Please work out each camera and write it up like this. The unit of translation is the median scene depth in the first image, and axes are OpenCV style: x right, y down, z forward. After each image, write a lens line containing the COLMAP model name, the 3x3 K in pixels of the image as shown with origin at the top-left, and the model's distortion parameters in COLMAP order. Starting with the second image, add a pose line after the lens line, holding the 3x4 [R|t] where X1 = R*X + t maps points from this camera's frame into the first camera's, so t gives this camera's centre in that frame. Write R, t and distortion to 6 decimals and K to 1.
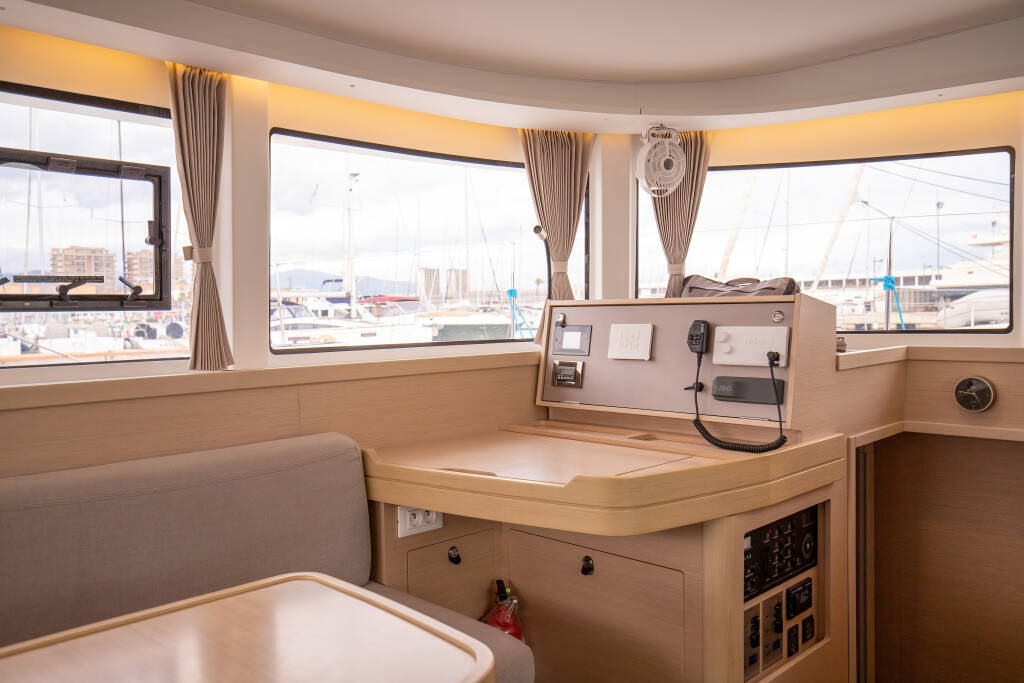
lens RADIAL K [[833.6, 0, 516.3], [0, 833.6, 345.8], [0, 0, 1]] dist [0.023406, 0.002720]
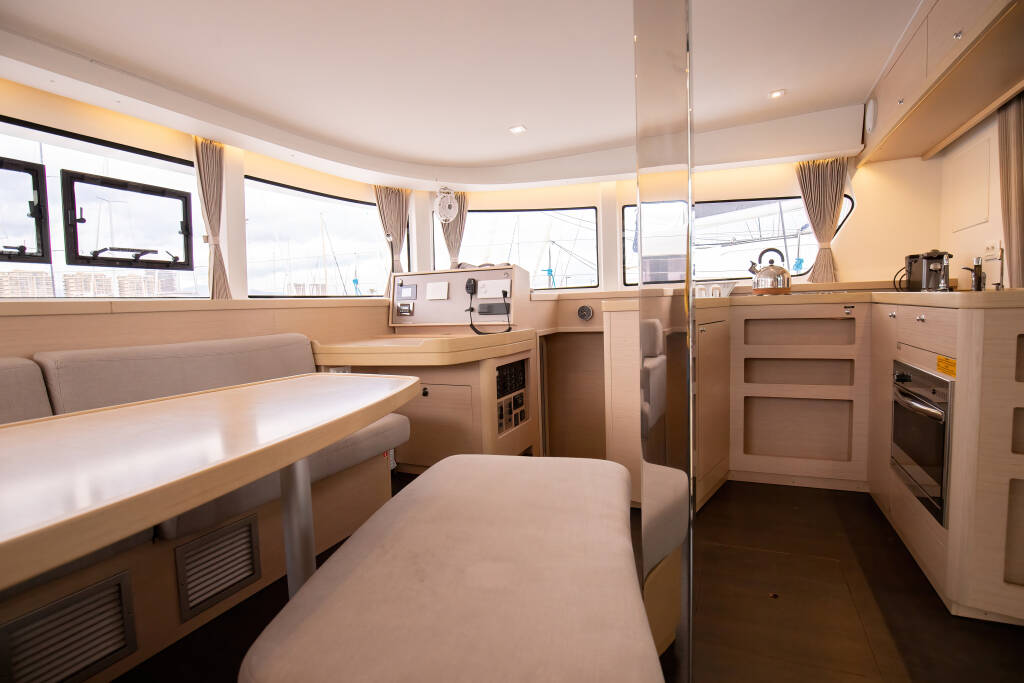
lens RADIAL K [[498.7, 0, 515.9], [0, 498.7, 347.1], [0, 0, 1]] dist [-0.030483, 0.001845]
pose [[0.938335, -0.044910, 0.342797, -0.118953], [0.032777, 0.998617, 0.041109, 0.097075], [-0.344169, -0.027338, 0.938510, -0.247641]]
